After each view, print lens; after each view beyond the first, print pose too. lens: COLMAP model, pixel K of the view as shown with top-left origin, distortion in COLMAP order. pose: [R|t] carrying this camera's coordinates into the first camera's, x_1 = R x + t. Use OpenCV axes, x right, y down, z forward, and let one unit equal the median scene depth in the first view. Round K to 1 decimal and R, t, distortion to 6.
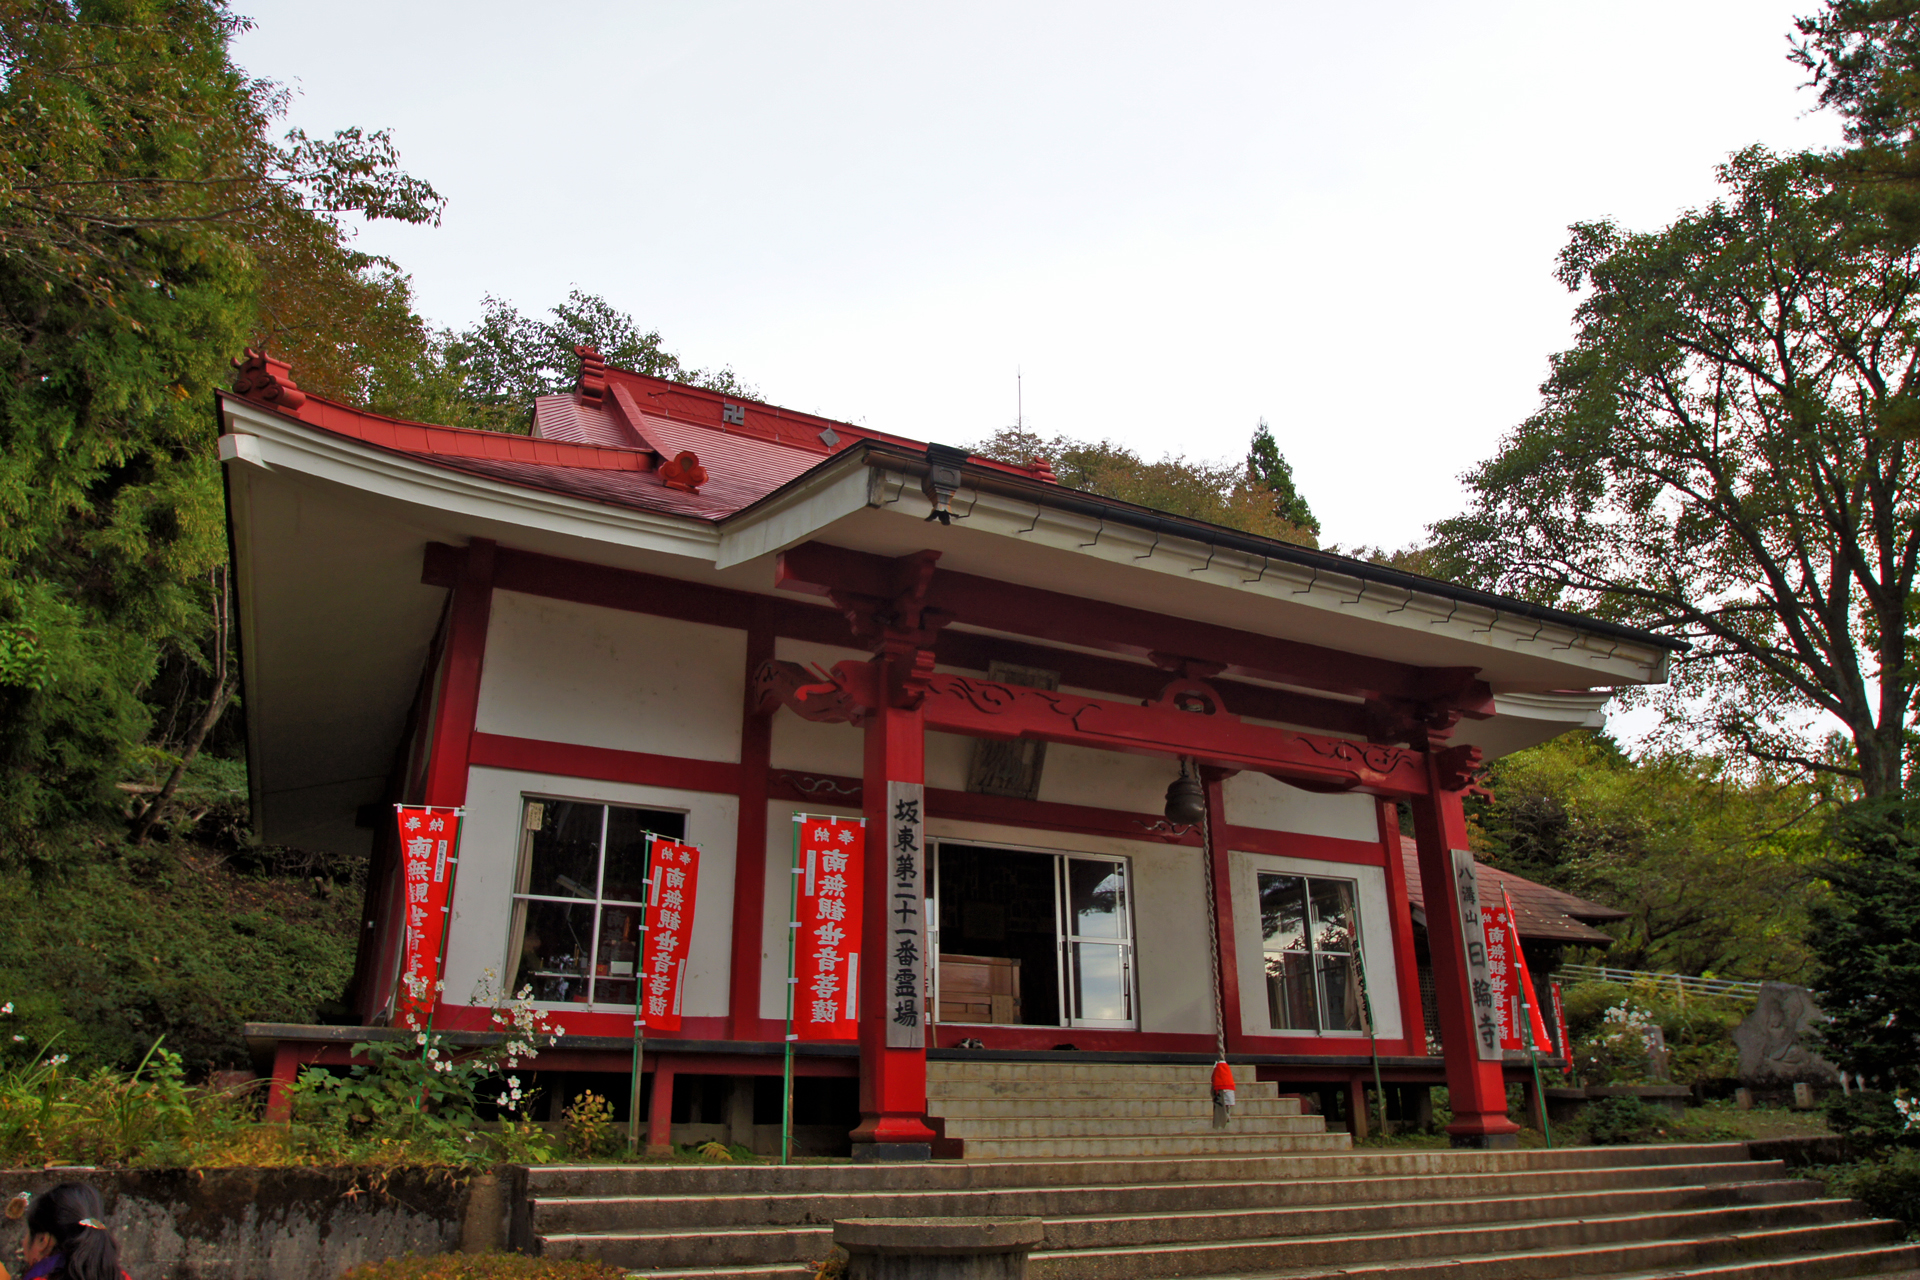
lens RADIAL K [[1264.6, 0, 957.4], [0, 1264.6, 647.2], [0, 0, 1]] dist [-0.032607, -0.007223]
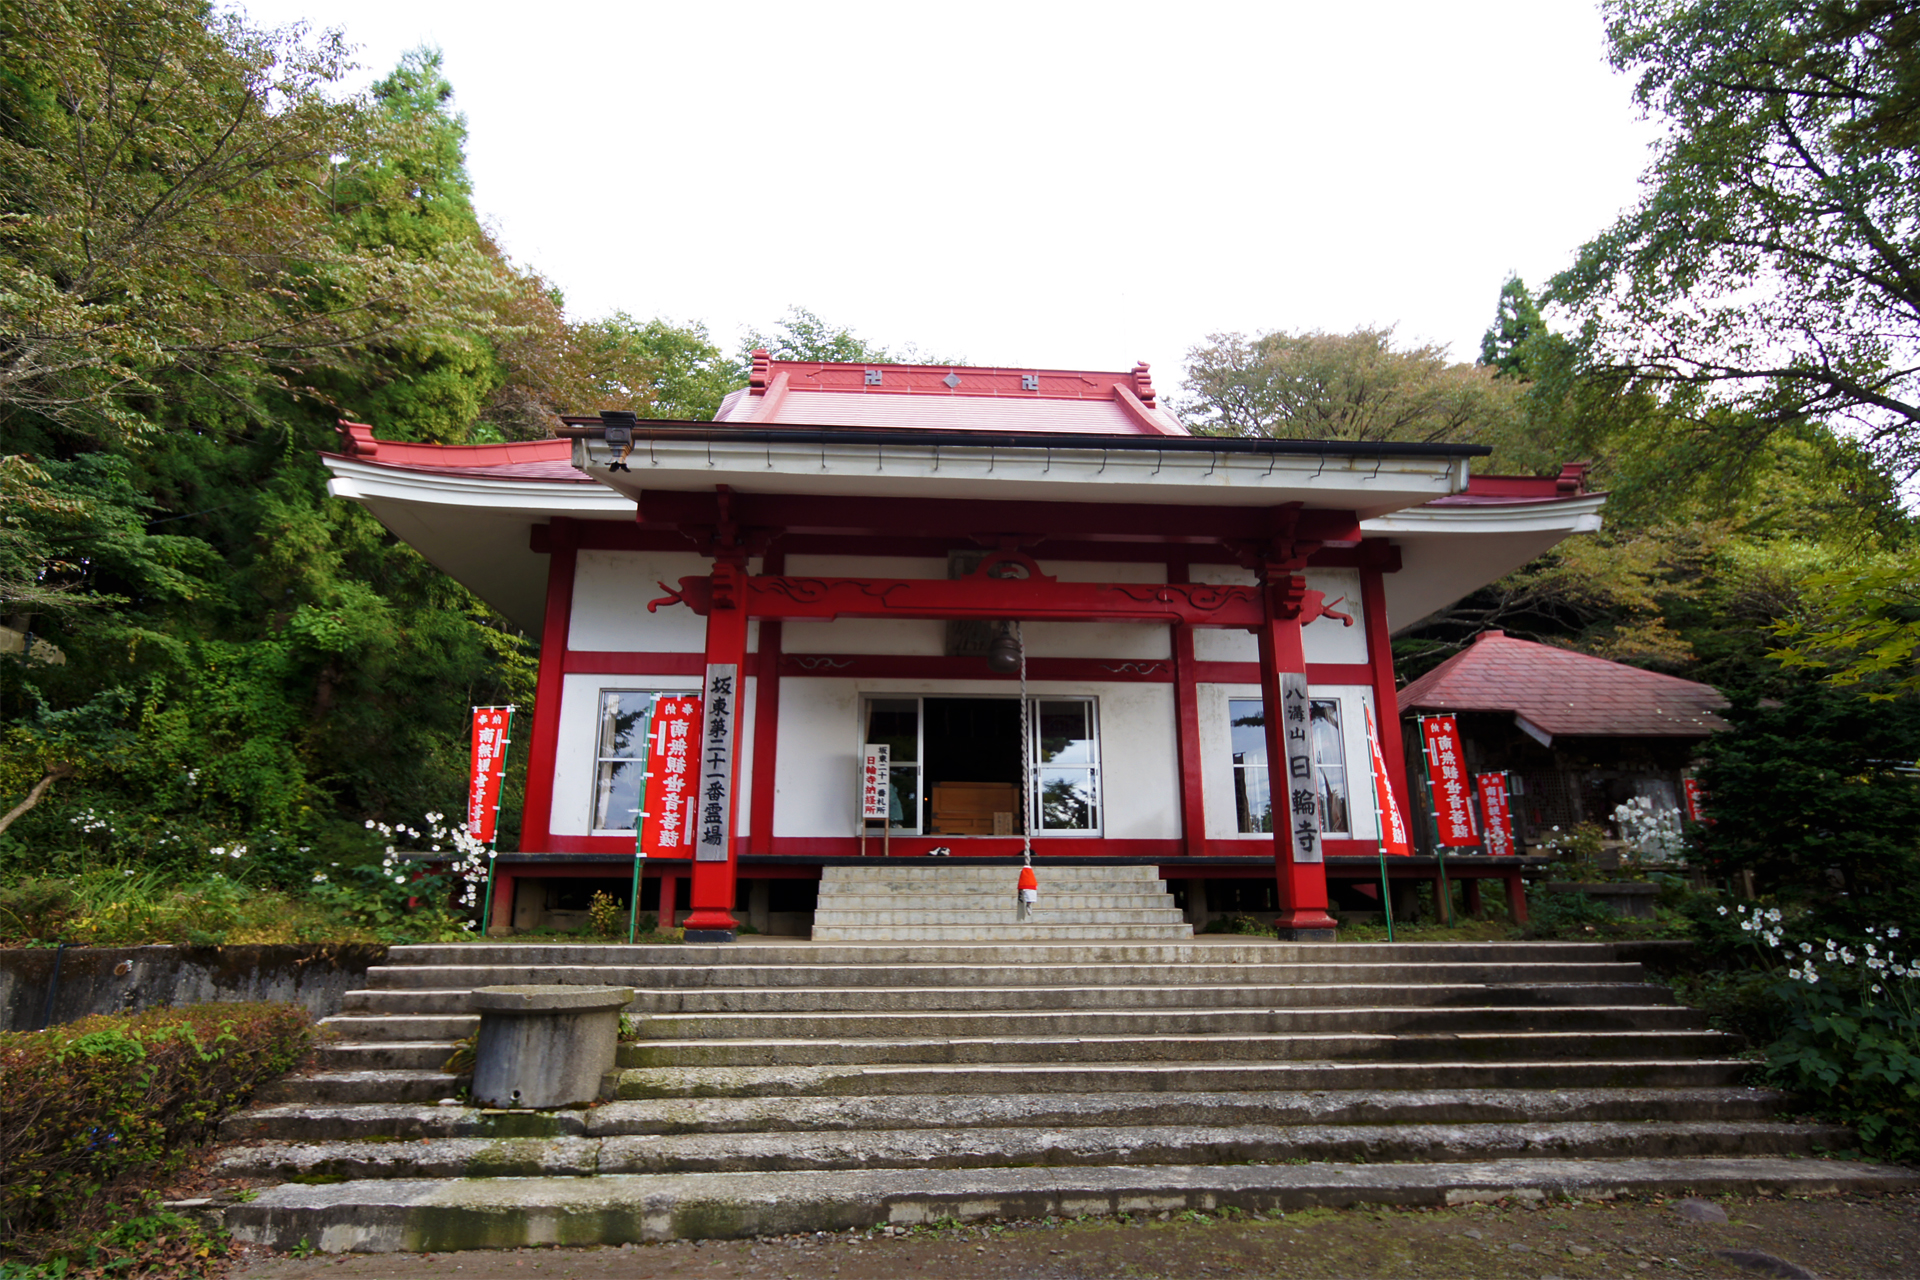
lens RADIAL K [[985.8, 0, 960.8], [0, 985.8, 649.9], [0, 0, 1]] dist [-0.005199, -0.000907]
pose [[0.921882, -0.094537, -0.375760, 0.538738], [0.135718, 0.987128, 0.084616, 0.036653], [0.362924, -0.129003, 0.922846, 0.134159]]
